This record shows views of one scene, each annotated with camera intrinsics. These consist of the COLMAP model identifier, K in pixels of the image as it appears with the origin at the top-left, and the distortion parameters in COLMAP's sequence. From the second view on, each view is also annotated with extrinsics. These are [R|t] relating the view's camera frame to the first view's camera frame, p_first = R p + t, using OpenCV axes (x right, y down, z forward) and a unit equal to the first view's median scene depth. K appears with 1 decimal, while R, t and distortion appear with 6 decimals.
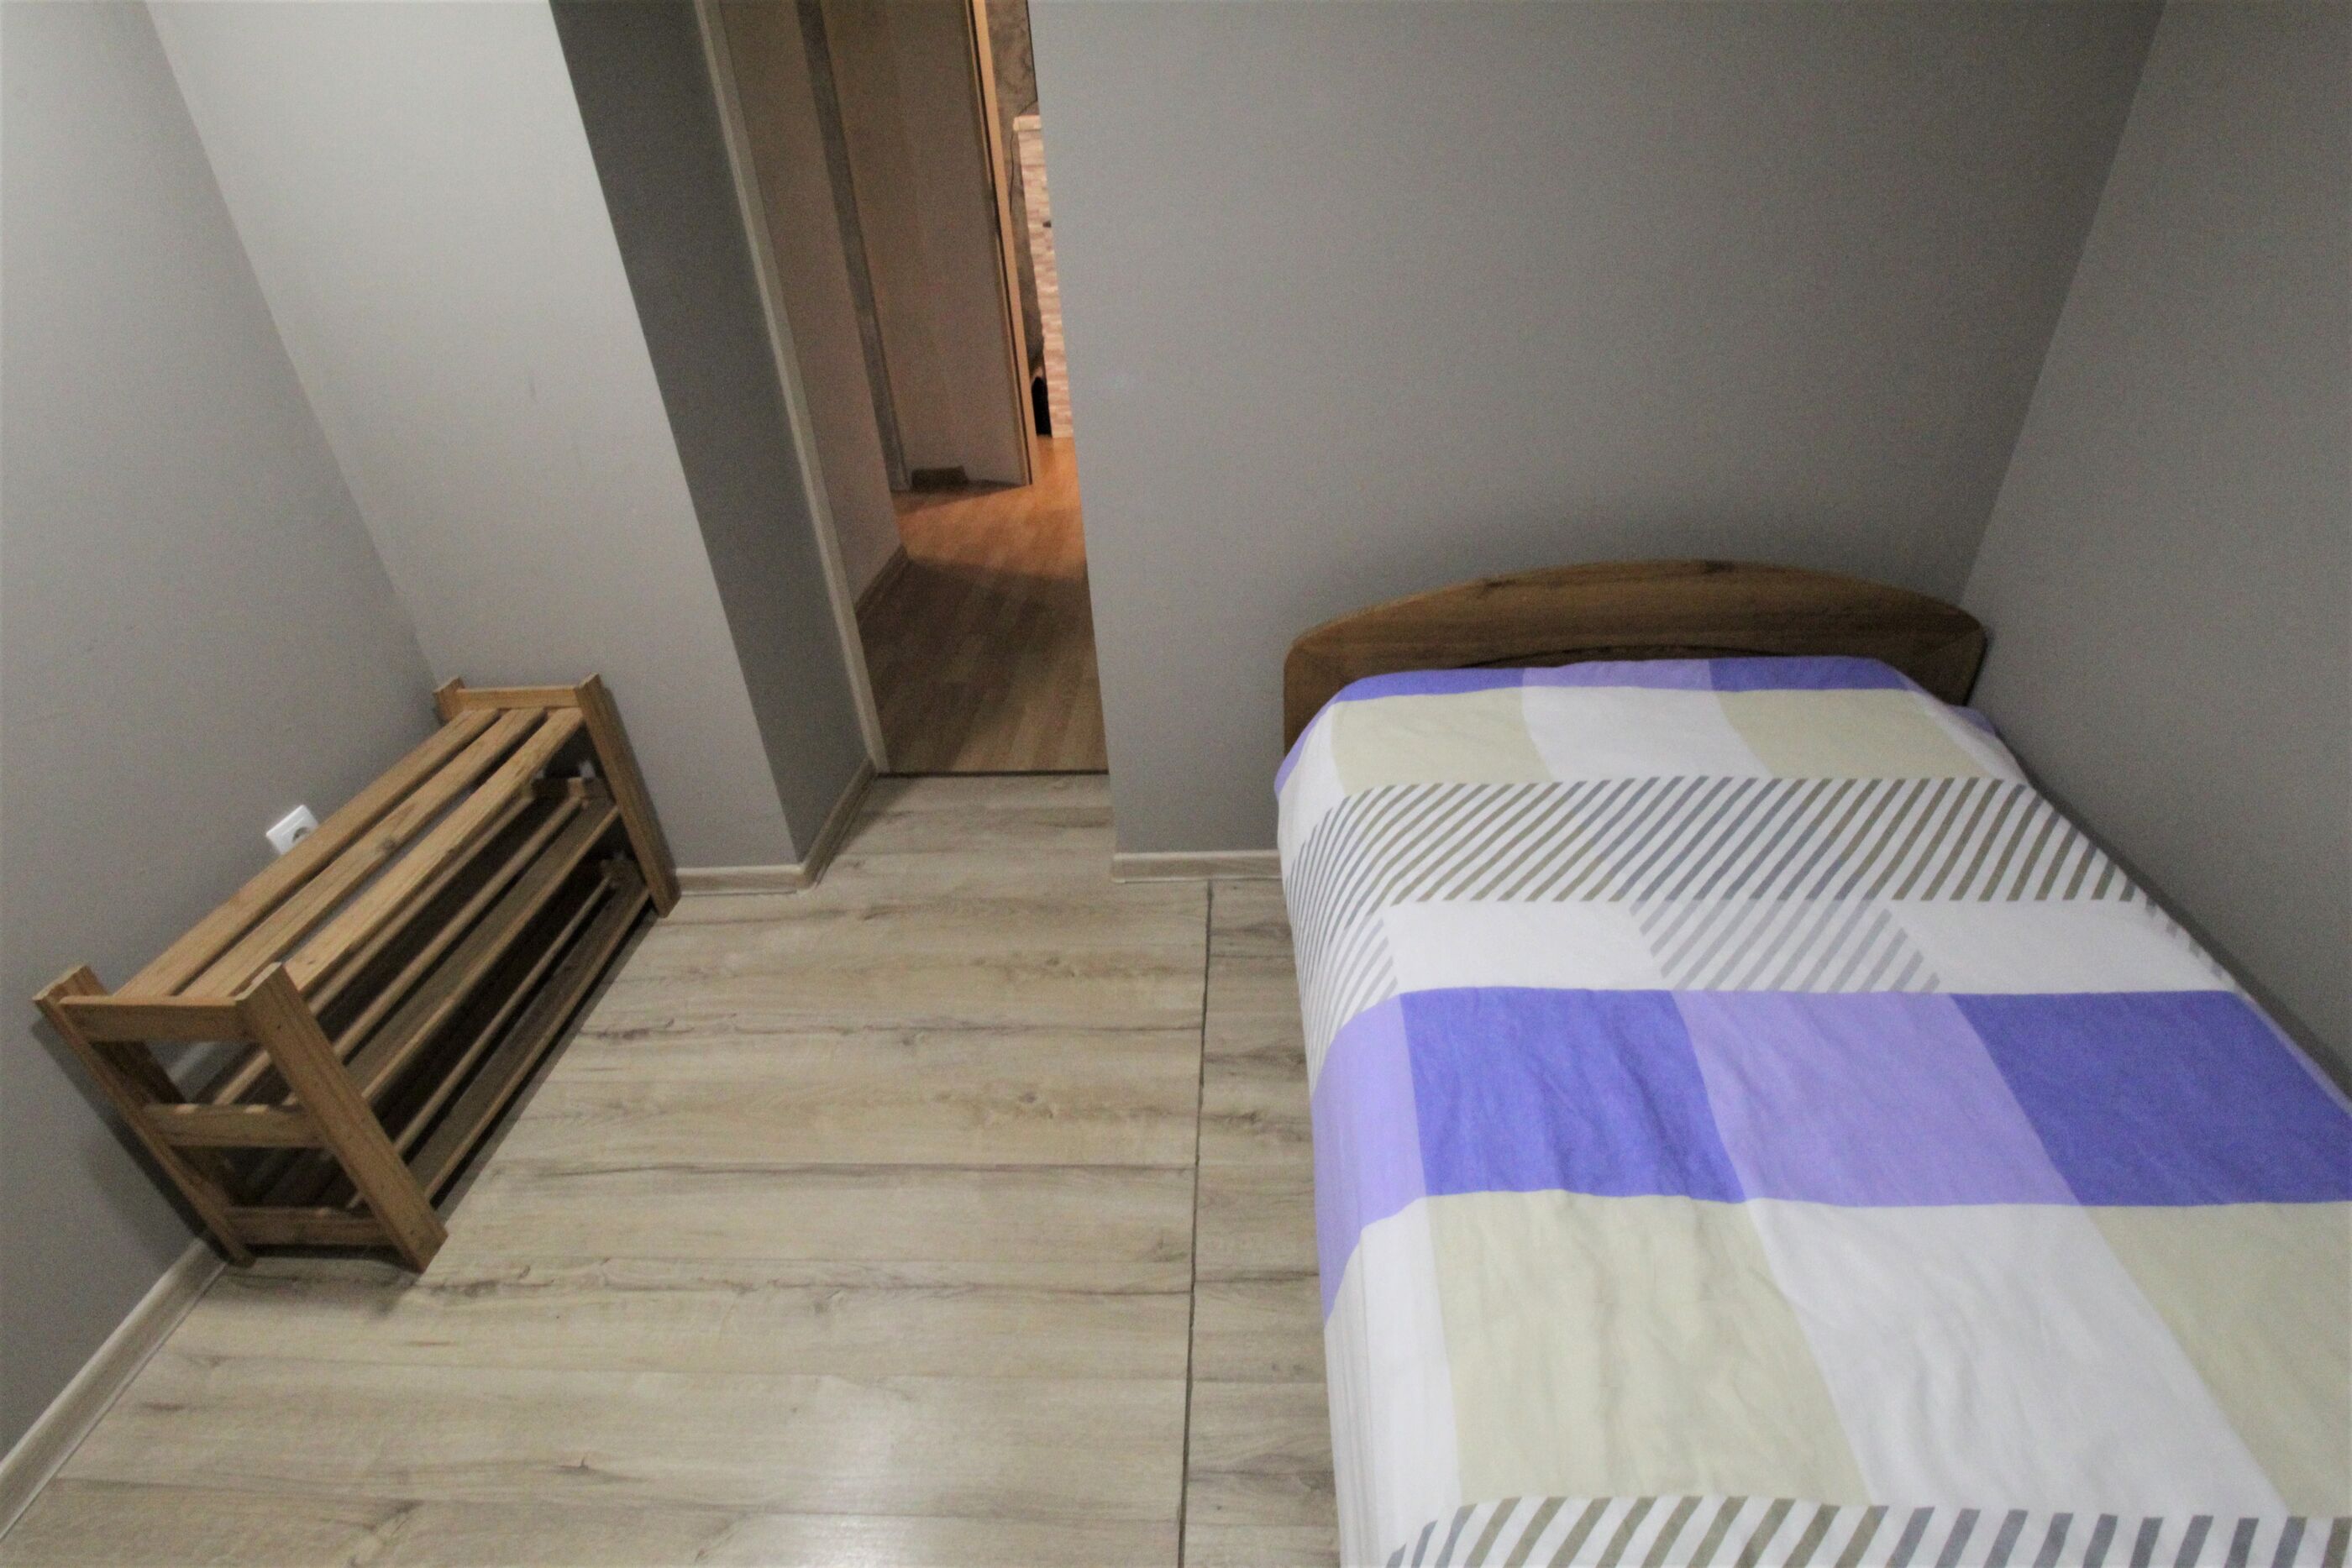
lens RADIAL K [[1077.9, 0, 1197.9], [0, 1077.9, 755.8], [0, 0, 1]] dist [0.001167, -0.015763]
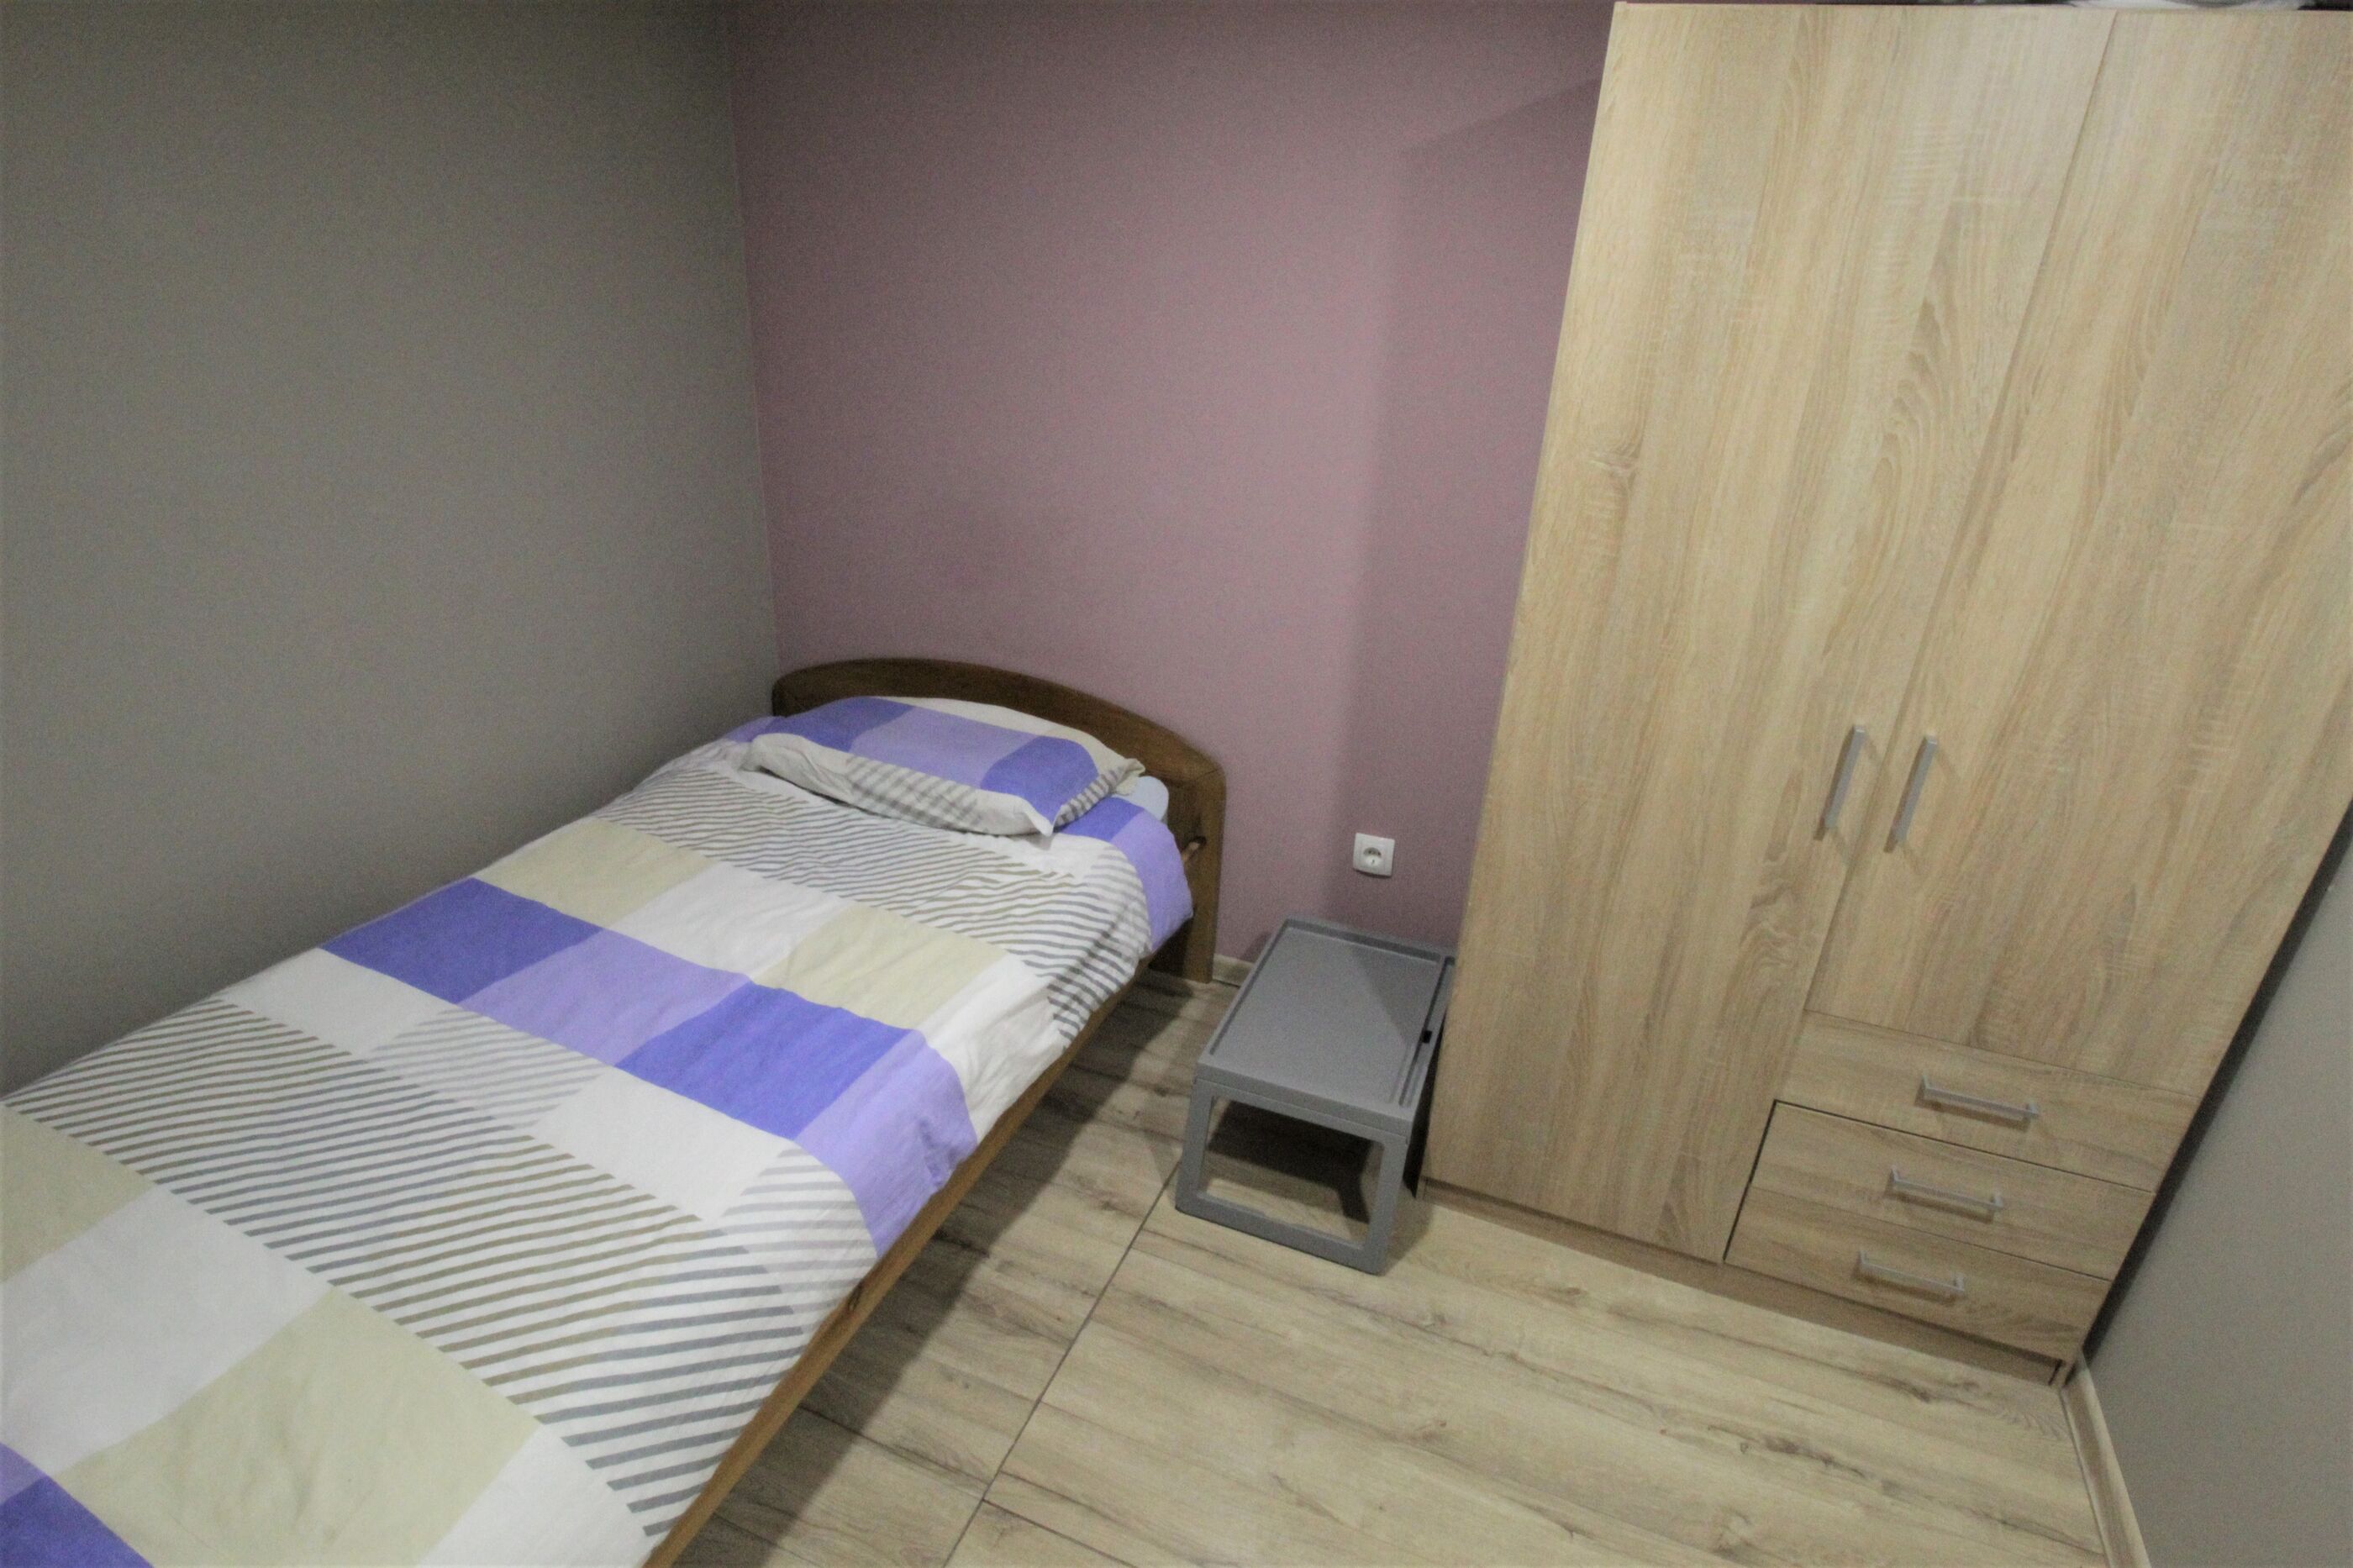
lens RADIAL K [[1198.7, 0, 1176.5], [0, 1198.7, 784.0], [0, 0, 1]] dist [0.001653, -0.013295]
pose [[-0.939036, -0.140955, 0.313599, -0.449271], [0.181041, 0.572702, 0.799523, -0.783702], [-0.292295, 0.807554, -0.512269, 1.069604]]
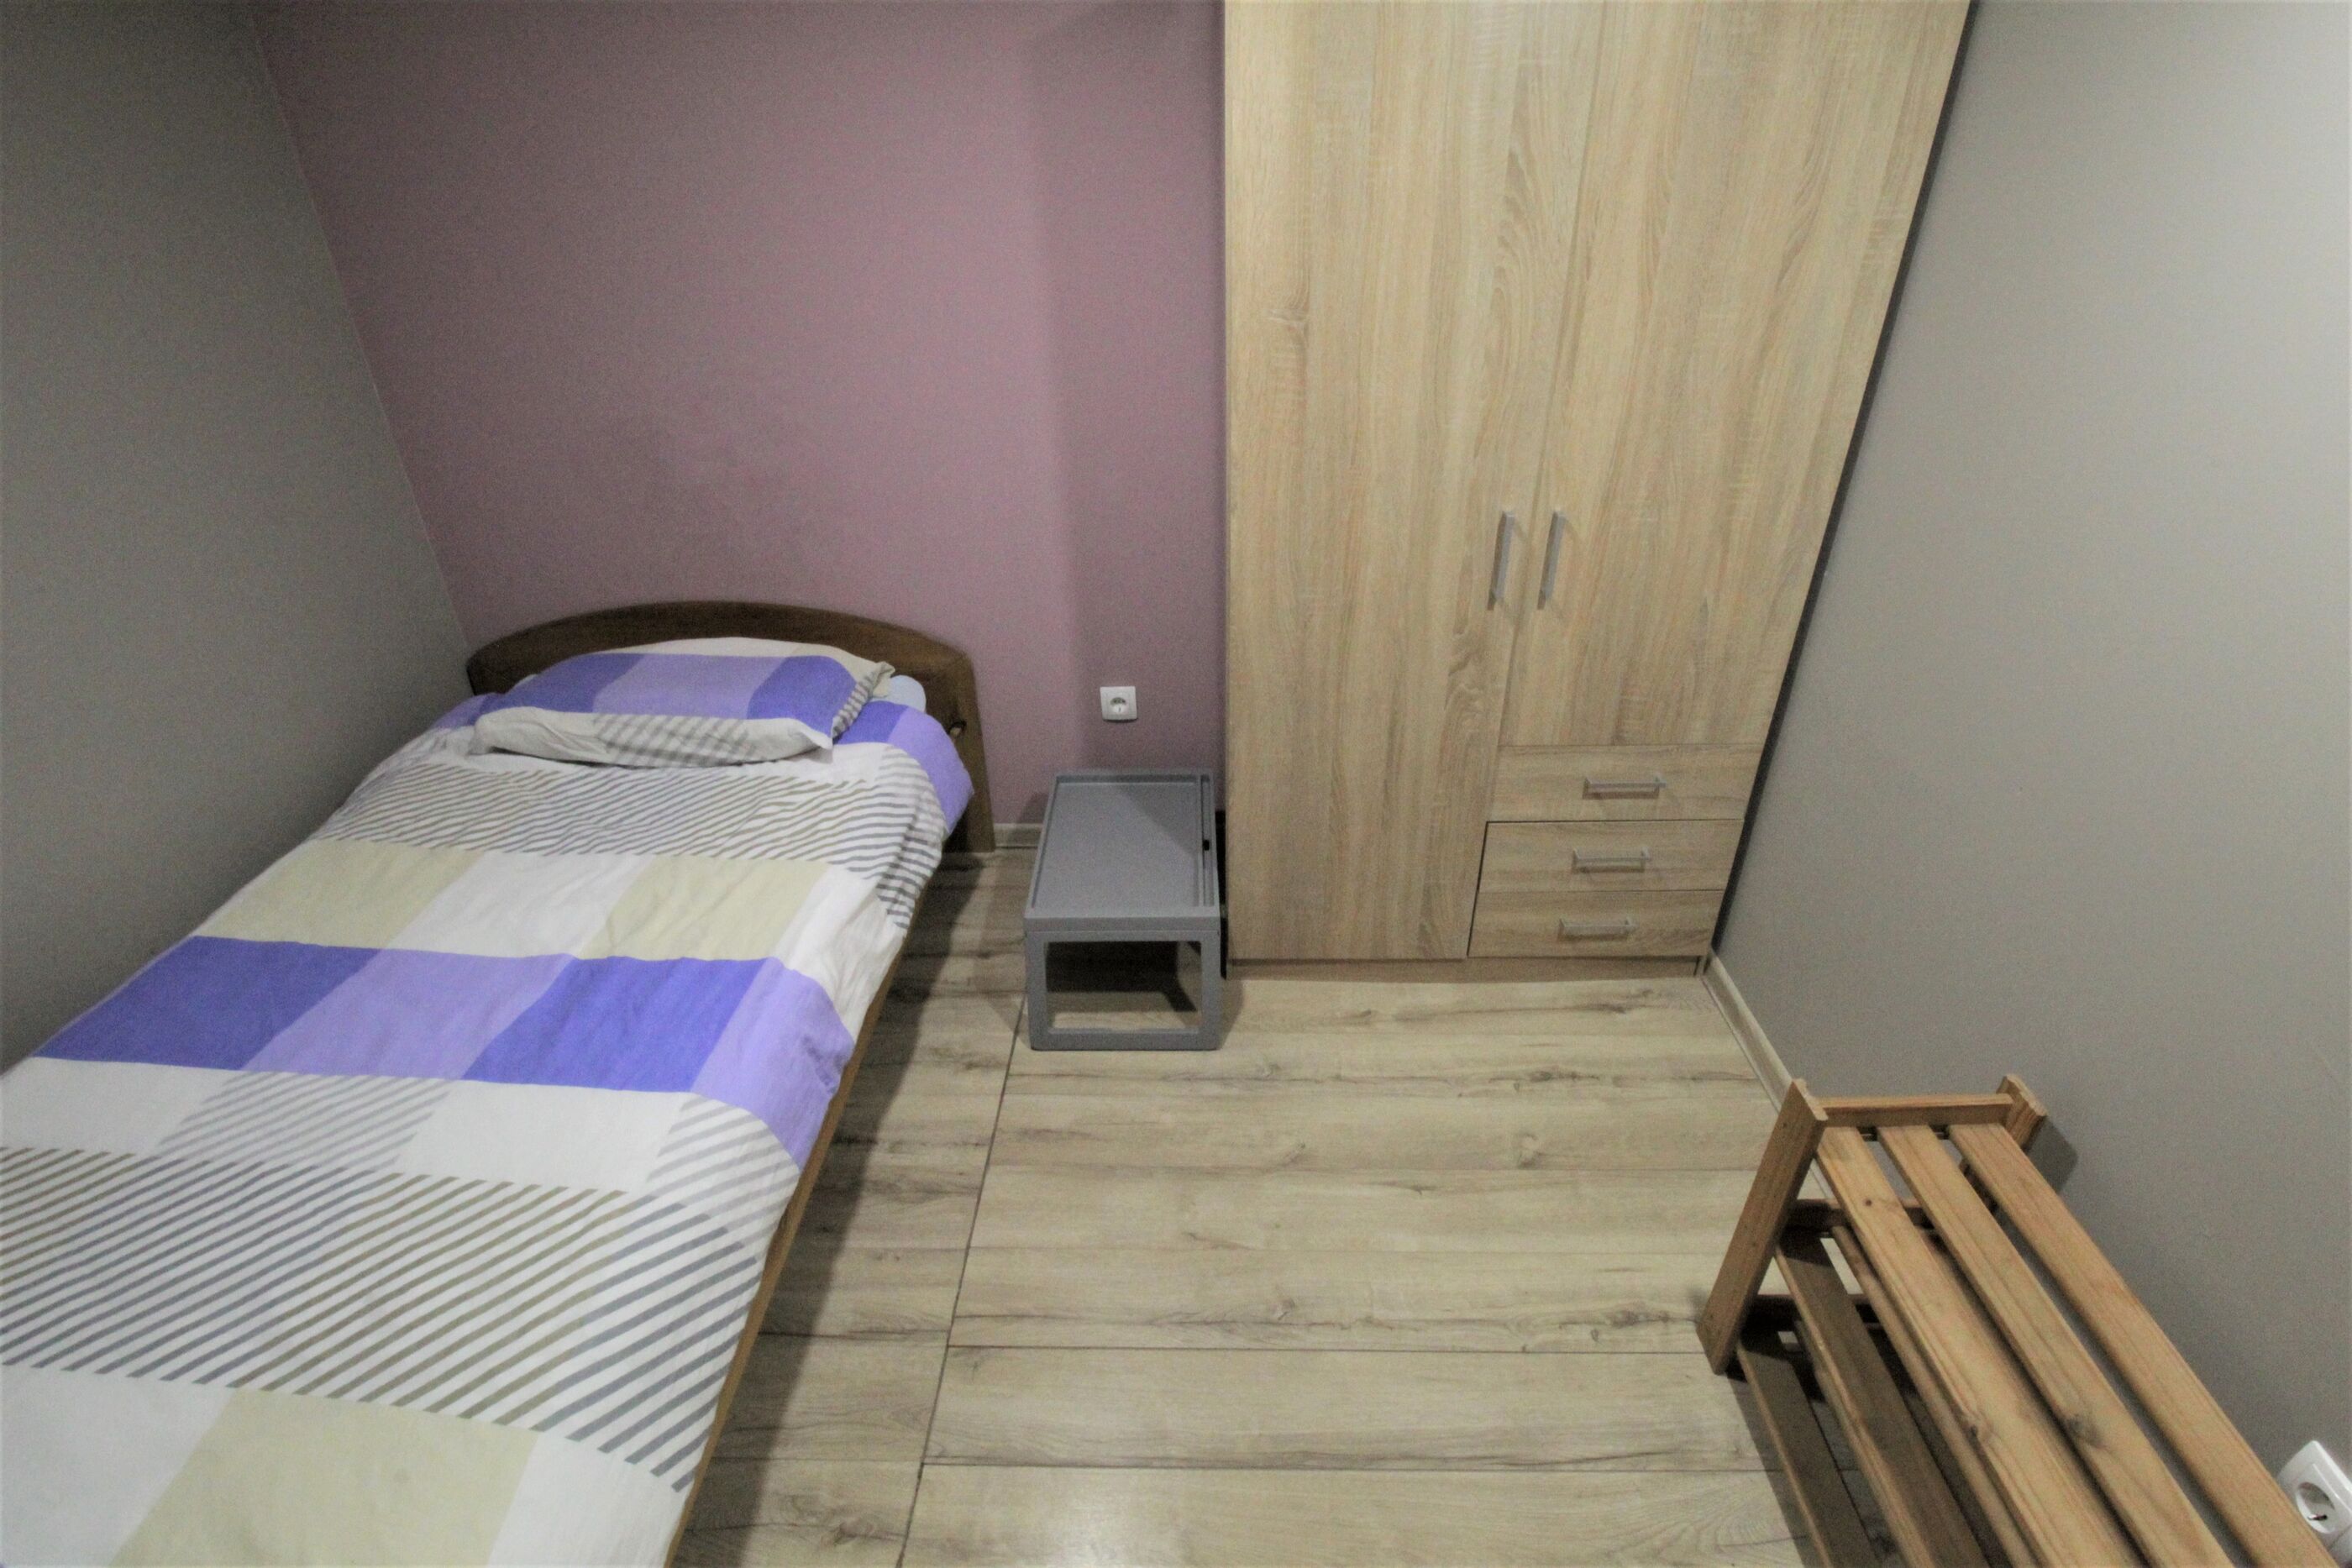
lens RADIAL K [[1077.9, 0, 1197.9], [0, 1077.9, 755.8], [0, 0, 1]] dist [0.001167, -0.015763]
pose [[-0.998372, 0.056508, 0.007793, -0.316498], [0.033577, 0.471709, 0.881115, -0.786299], [0.046114, 0.879942, -0.472838, 1.091359]]
